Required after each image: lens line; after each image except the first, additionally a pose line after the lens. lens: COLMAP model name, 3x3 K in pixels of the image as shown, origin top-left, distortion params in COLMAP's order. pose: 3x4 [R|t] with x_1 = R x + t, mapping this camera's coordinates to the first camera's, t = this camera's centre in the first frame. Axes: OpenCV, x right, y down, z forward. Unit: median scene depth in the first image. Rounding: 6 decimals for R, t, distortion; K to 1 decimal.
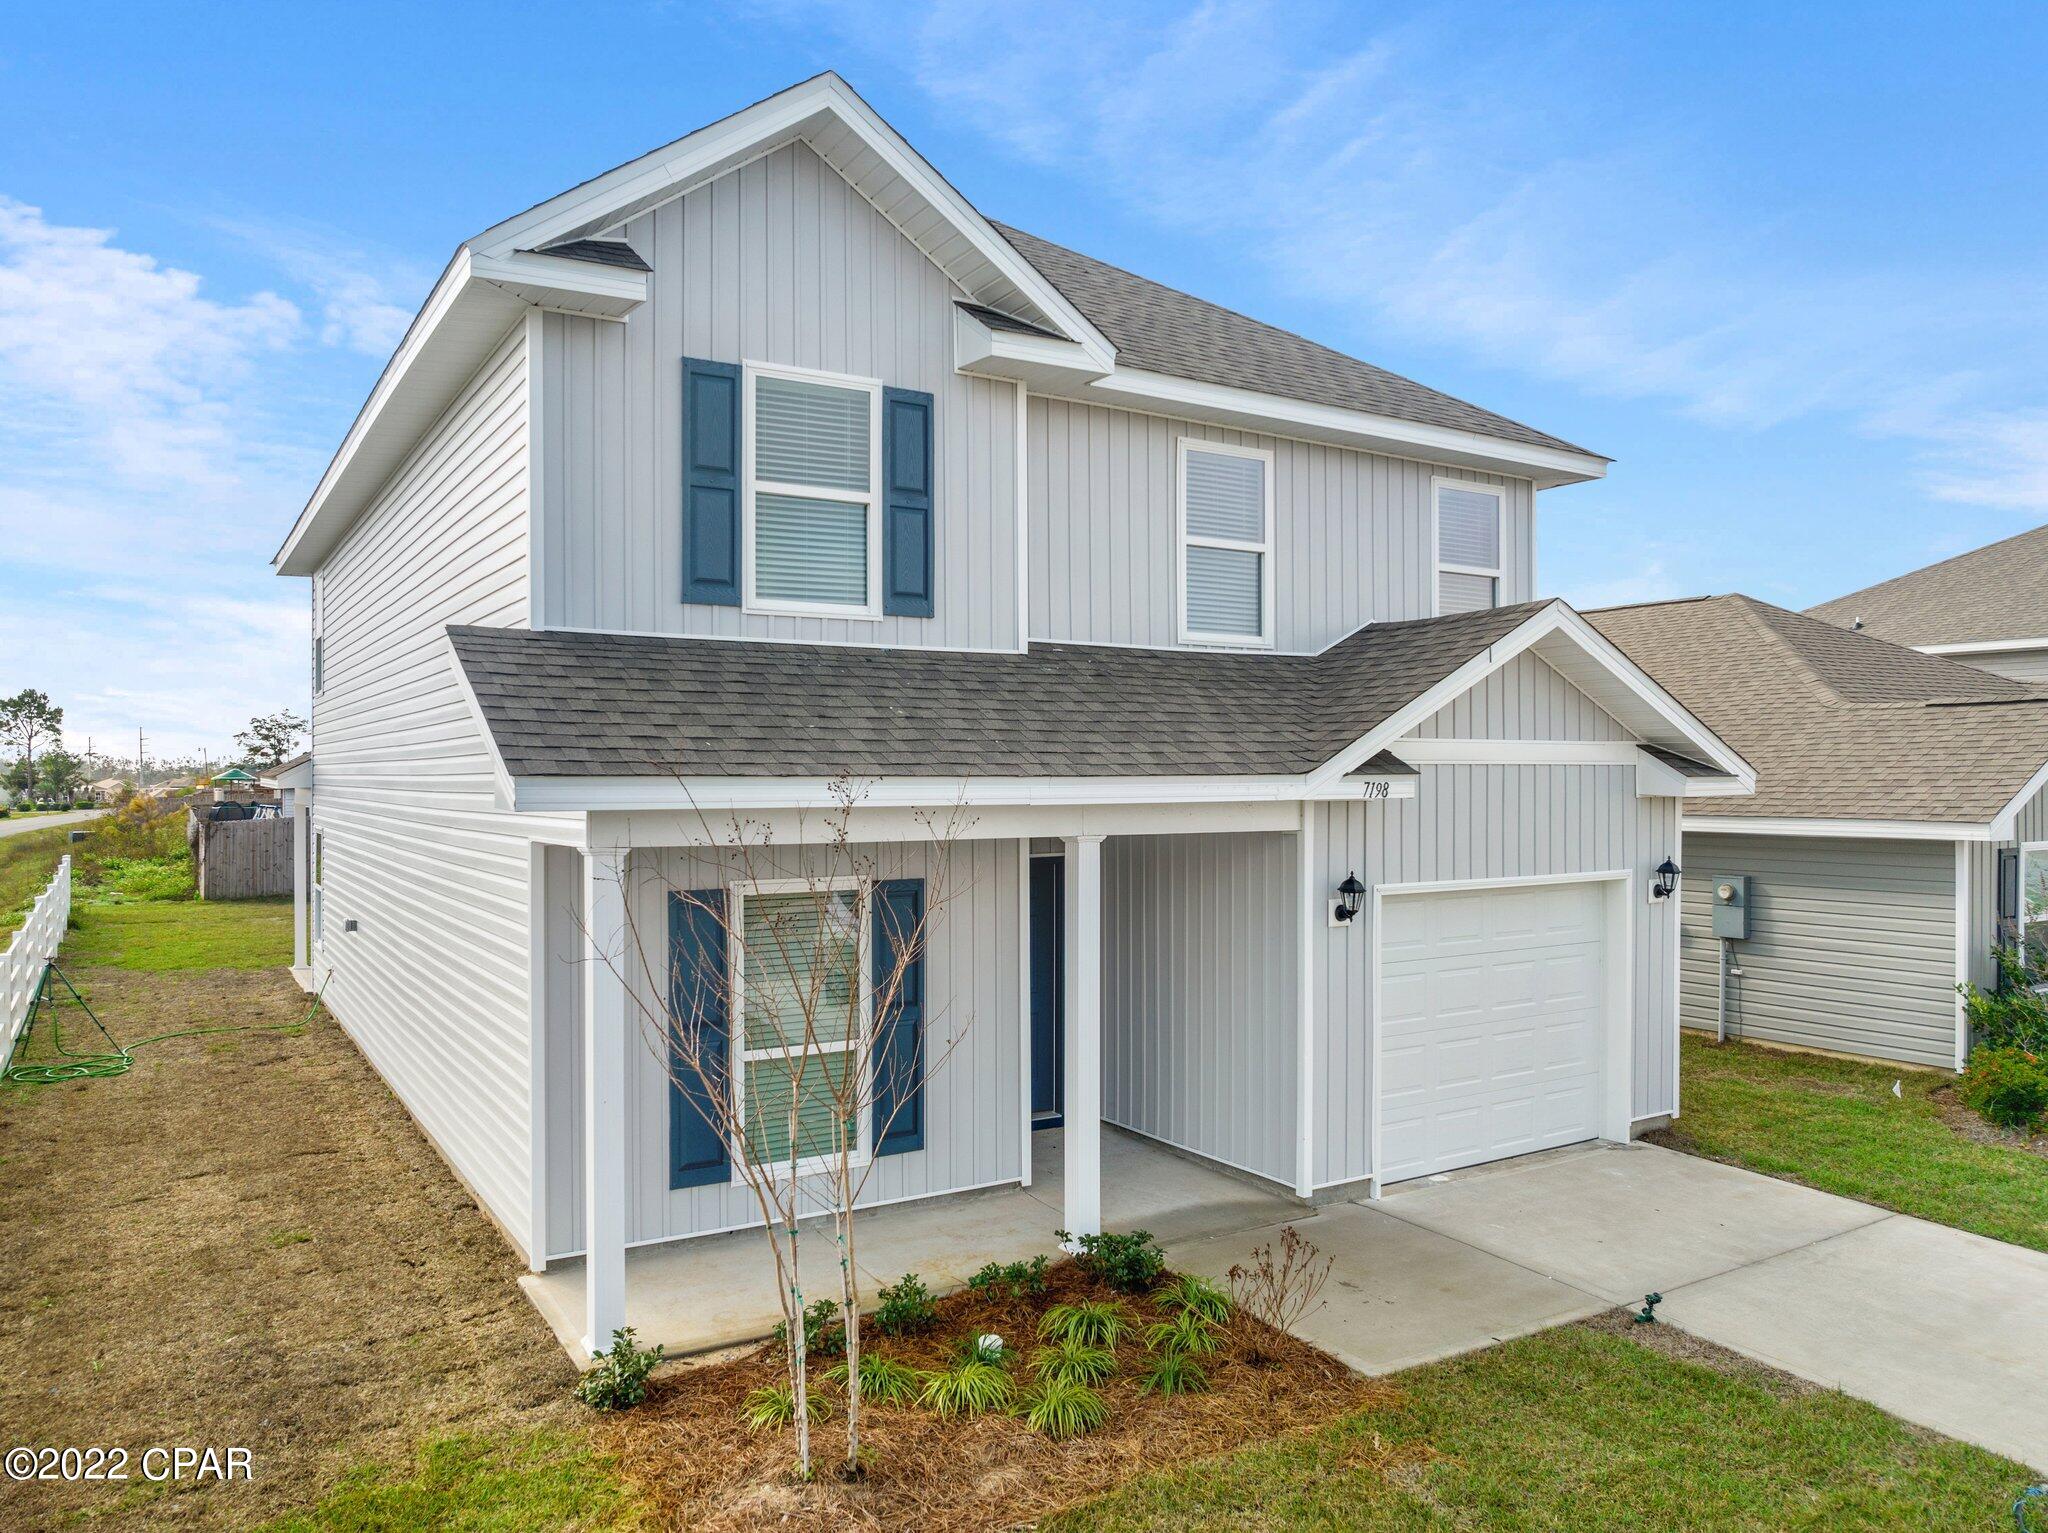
lens RADIAL K [[1444.1, 0, 1024.0], [0, 1444.1, 766.5], [0, 0, 1]] dist [-0.032906, -0.003487]
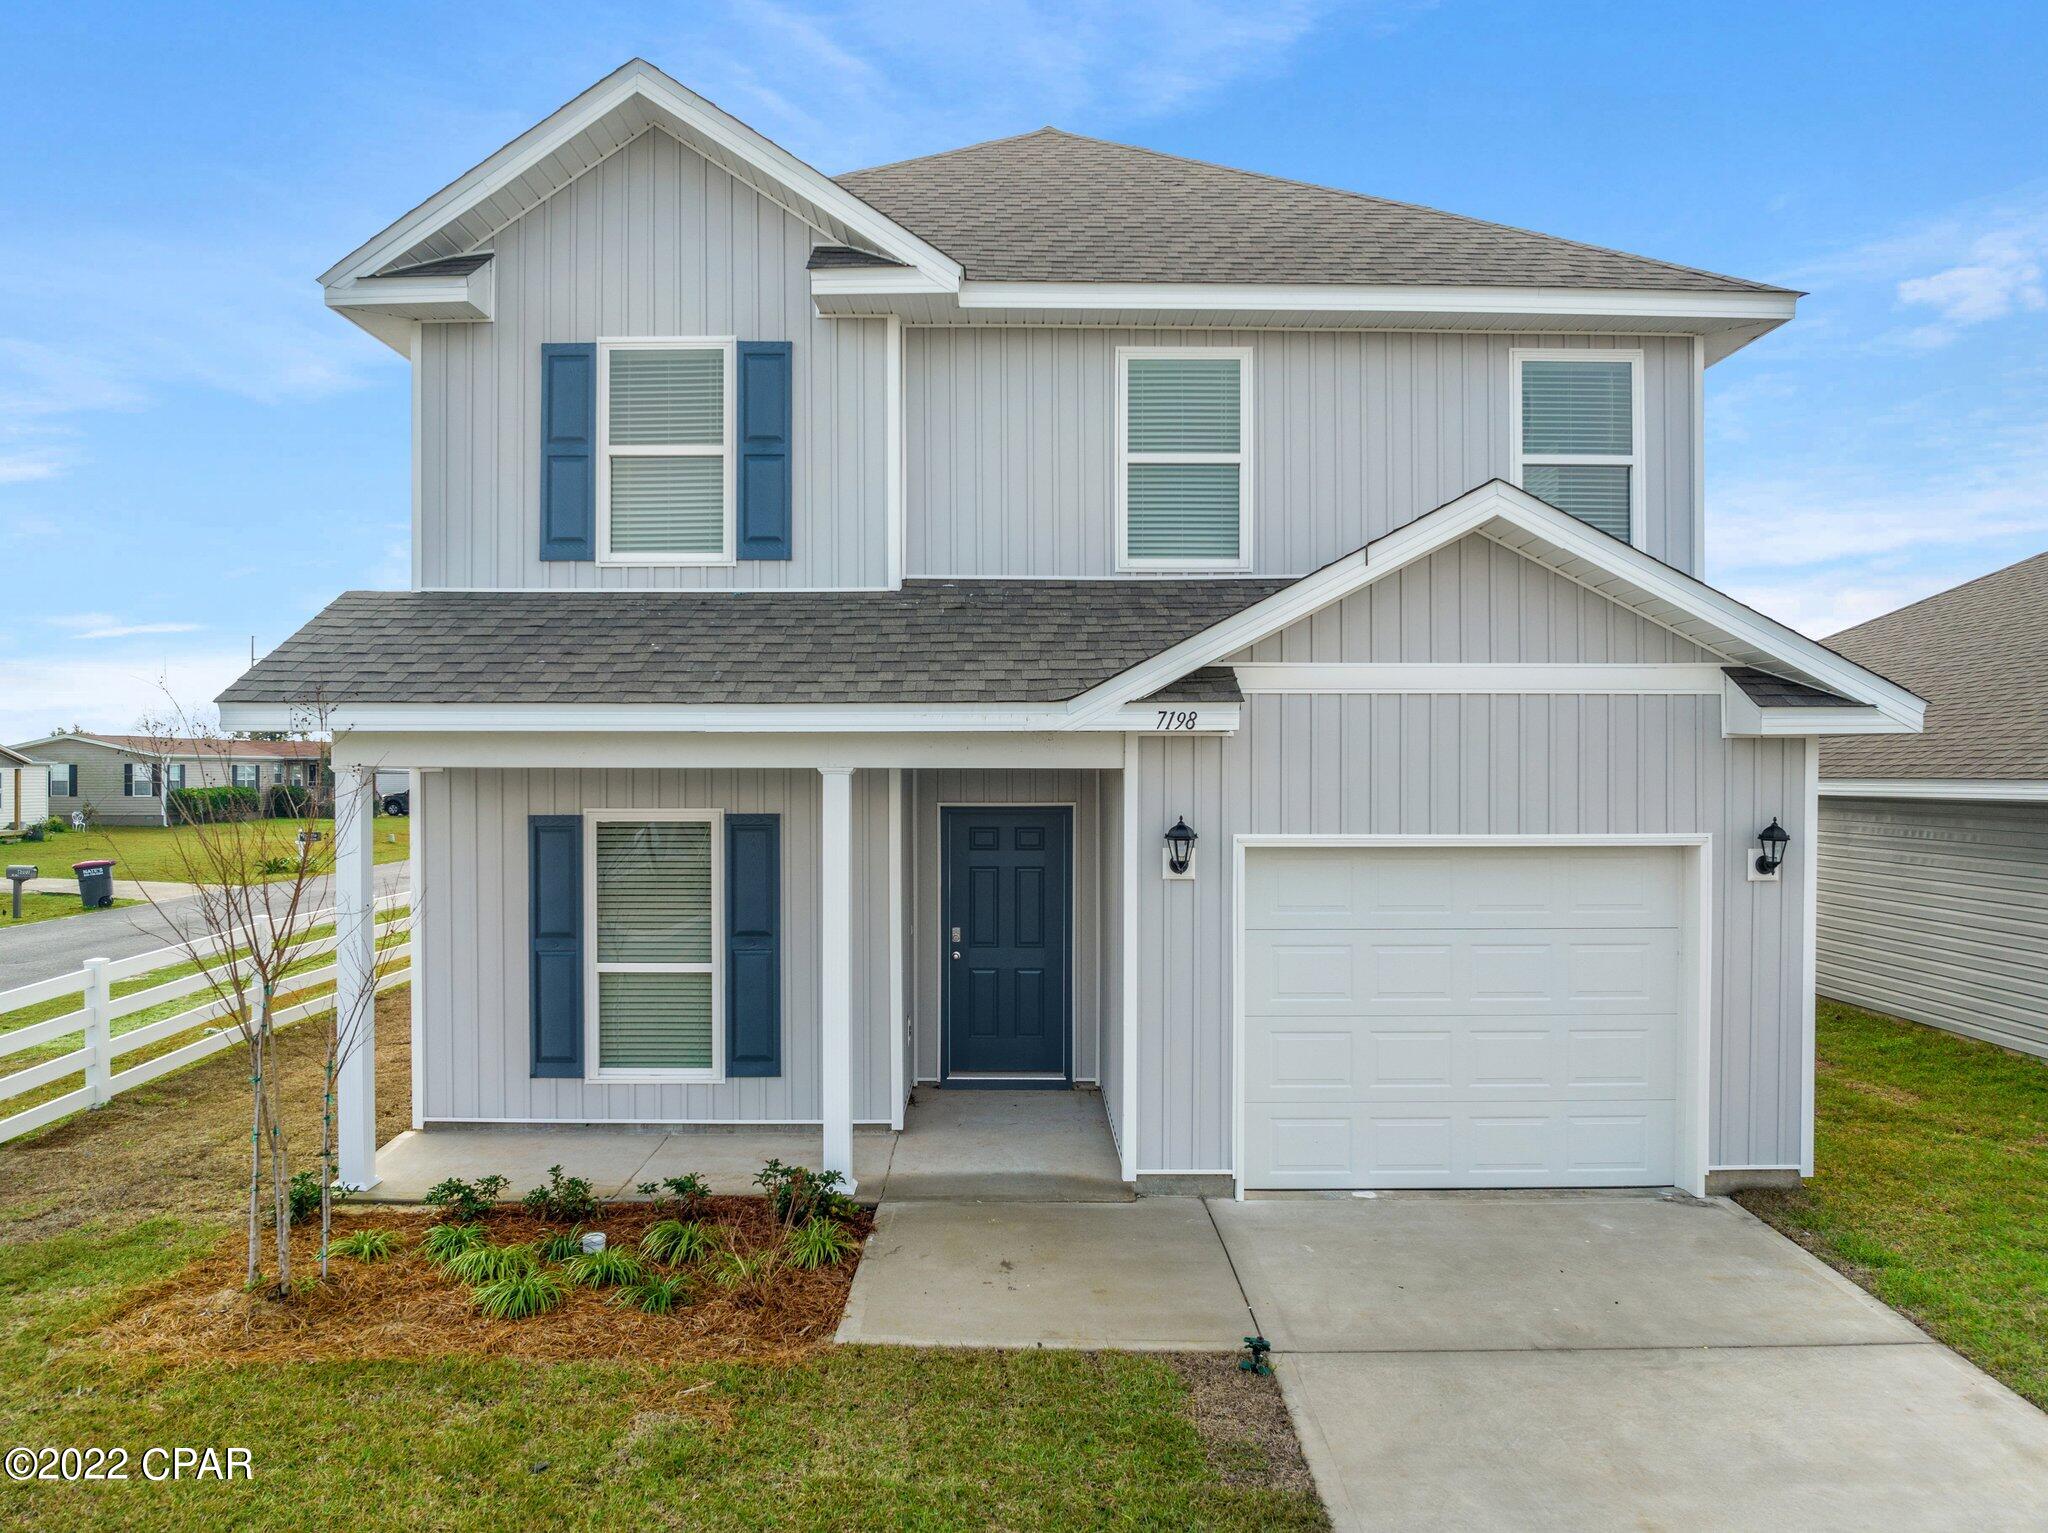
lens RADIAL K [[1457.1, 0, 1024.0], [0, 1457.1, 766.5], [0, 0, 1]] dist [-0.034492, 0.000510]
pose [[0.853159, 0.000333, -0.521651, 0.630716], [0.001382, 0.999995, 0.002898, 0.041837], [0.521649, -0.003194, 0.853154, 0.208218]]
